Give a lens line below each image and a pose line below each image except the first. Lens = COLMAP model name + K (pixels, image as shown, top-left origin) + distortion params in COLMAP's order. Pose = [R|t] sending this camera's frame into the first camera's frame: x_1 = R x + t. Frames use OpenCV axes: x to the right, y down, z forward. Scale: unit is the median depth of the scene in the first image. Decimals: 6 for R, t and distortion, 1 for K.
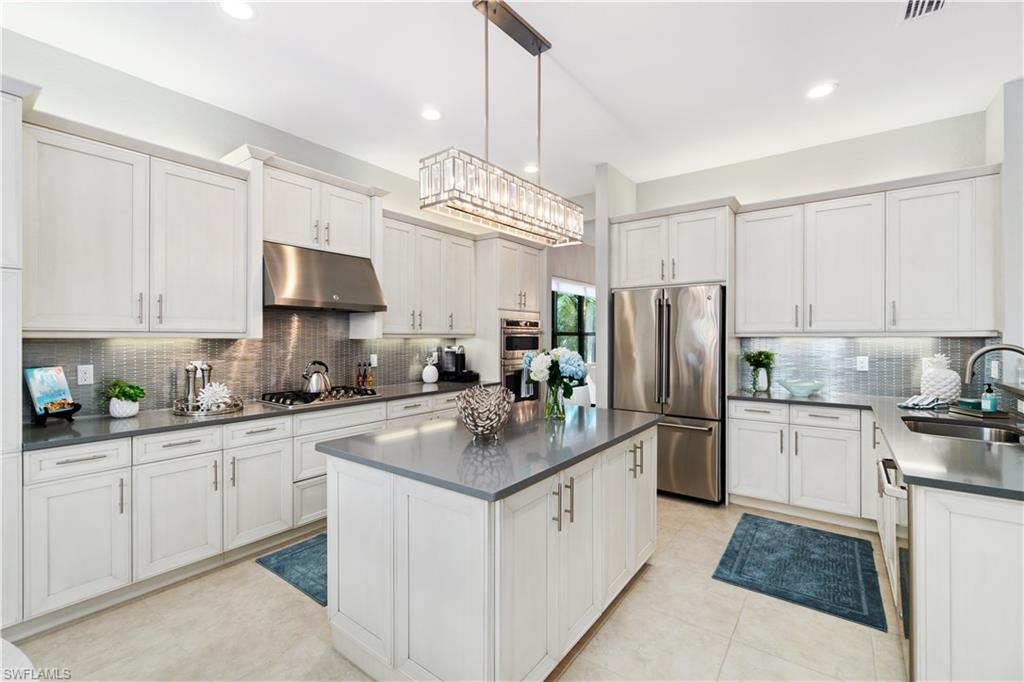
lens RADIAL K [[445.3, 0, 506.2], [0, 445.3, 334.5], [0, 0, 1]] dist [-0.002095, -0.000416]
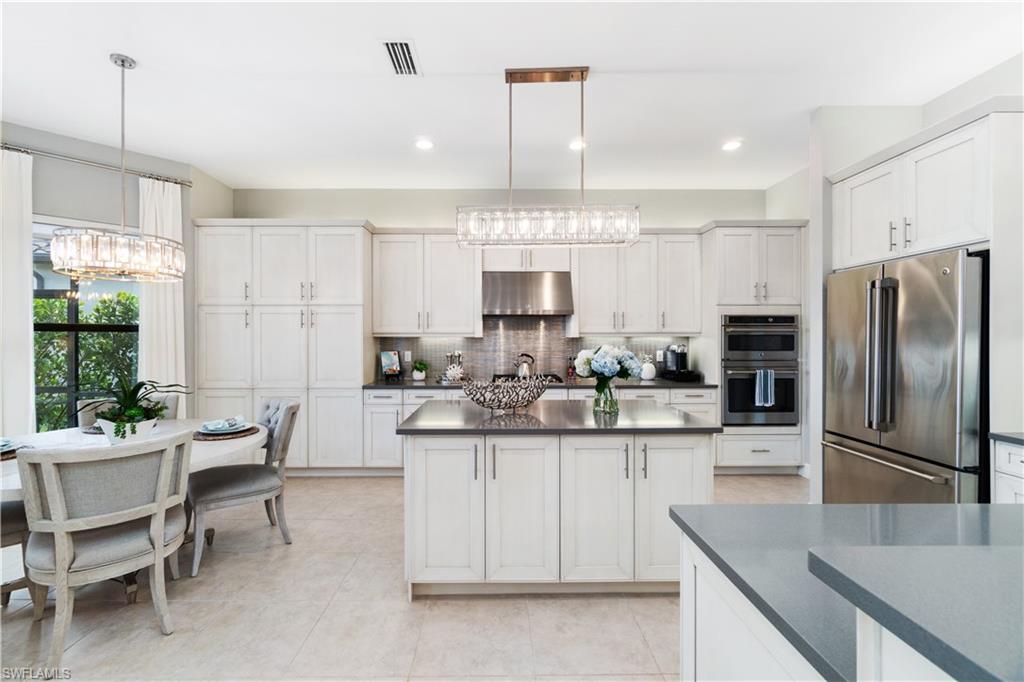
lens RADIAL K [[441.1, 0, 497.7], [0, 441.1, 338.8], [0, 0, 1]] dist [-0.000227, -0.000139]
pose [[0.607473, 0.003757, -0.794331, 0.565388], [0.007564, 0.999916, 0.010514, -0.001164], [0.794304, -0.012396, 0.607394, 0.115293]]
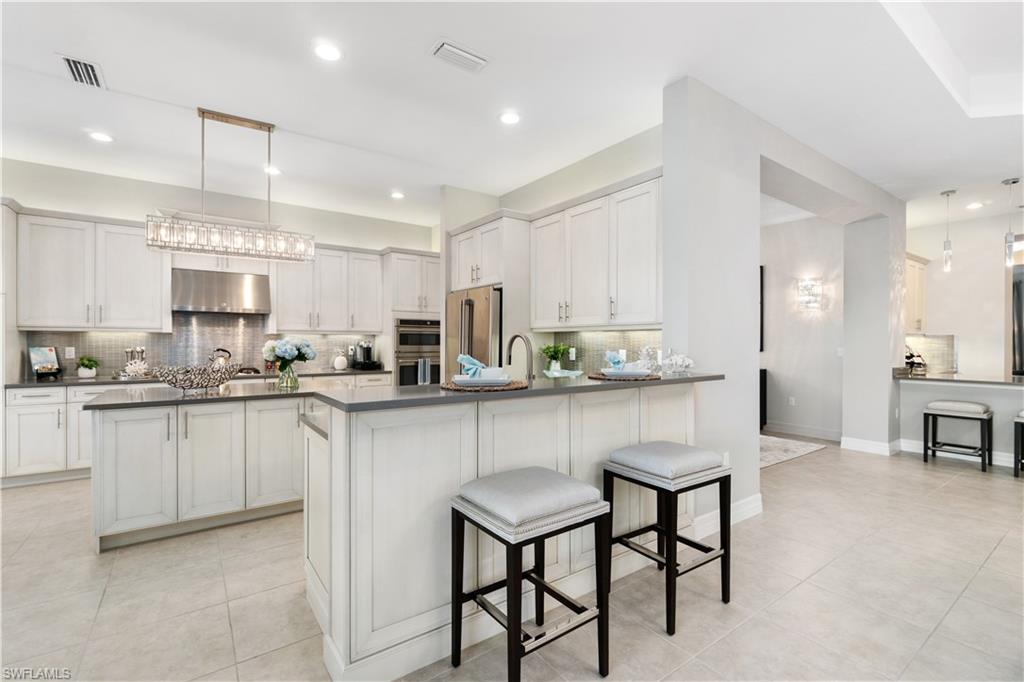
lens RADIAL K [[452.6, 0, 505.5], [0, 452.6, 343.7], [0, 0, 1]] dist [-0.001903, -0.000469]
pose [[0.952298, 0.007043, -0.305088, 0.864045], [-0.002570, 0.999883, 0.015060, 0.017500], [0.305159, -0.013558, 0.952205, -0.110654]]
